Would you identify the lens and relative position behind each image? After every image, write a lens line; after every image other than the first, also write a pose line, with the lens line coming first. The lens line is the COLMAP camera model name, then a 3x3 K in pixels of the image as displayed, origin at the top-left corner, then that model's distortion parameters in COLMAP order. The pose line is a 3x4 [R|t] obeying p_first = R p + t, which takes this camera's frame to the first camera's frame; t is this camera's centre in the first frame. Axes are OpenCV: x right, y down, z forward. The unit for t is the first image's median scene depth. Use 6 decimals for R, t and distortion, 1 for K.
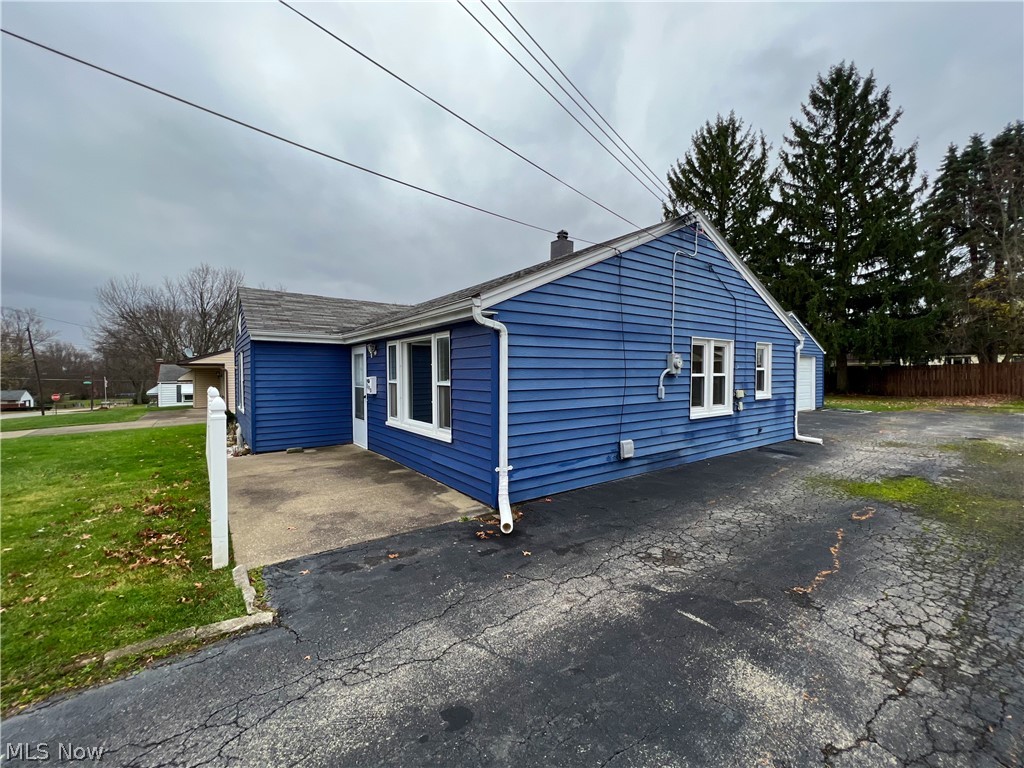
lens RADIAL K [[415.5, 0, 511.0], [0, 415.5, 383.1], [0, 0, 1]] dist [0.000376, 0.000220]
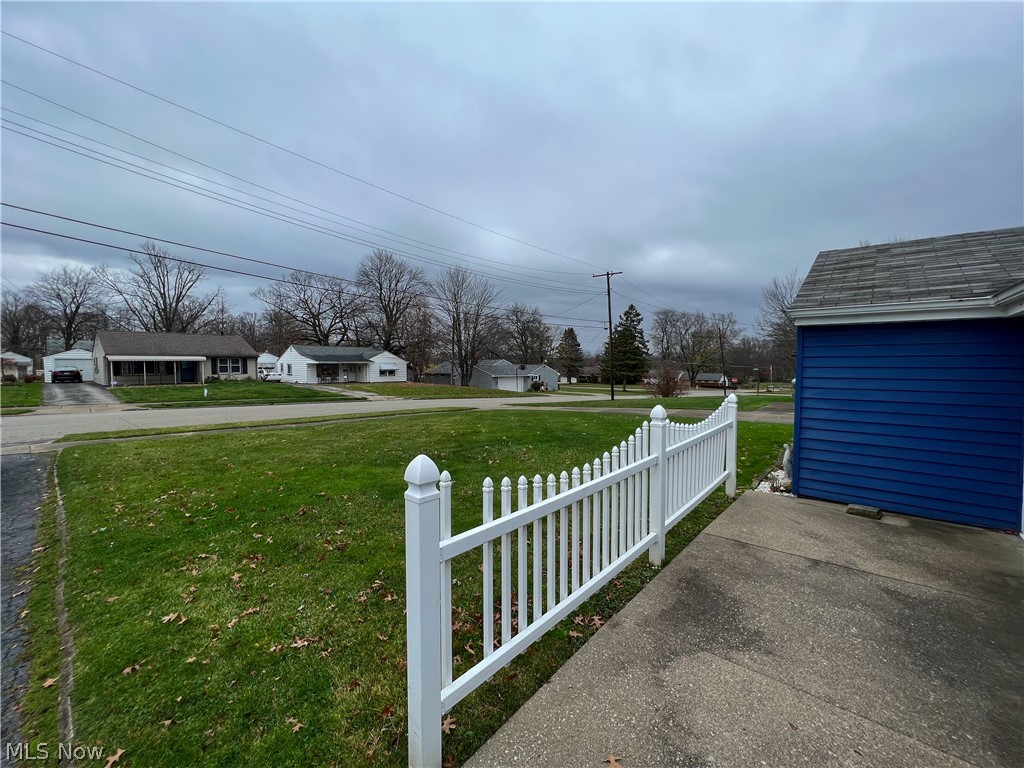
lens RADIAL K [[413.6, 0, 507.0], [0, 413.6, 382.3], [0, 0, 1]] dist [0.000772, 0.000208]
pose [[0.216528, 0.051801, -0.974901, -0.076719], [-0.024556, 0.998564, 0.047604, -0.033334], [0.975968, 0.013632, 0.217489, 0.396498]]
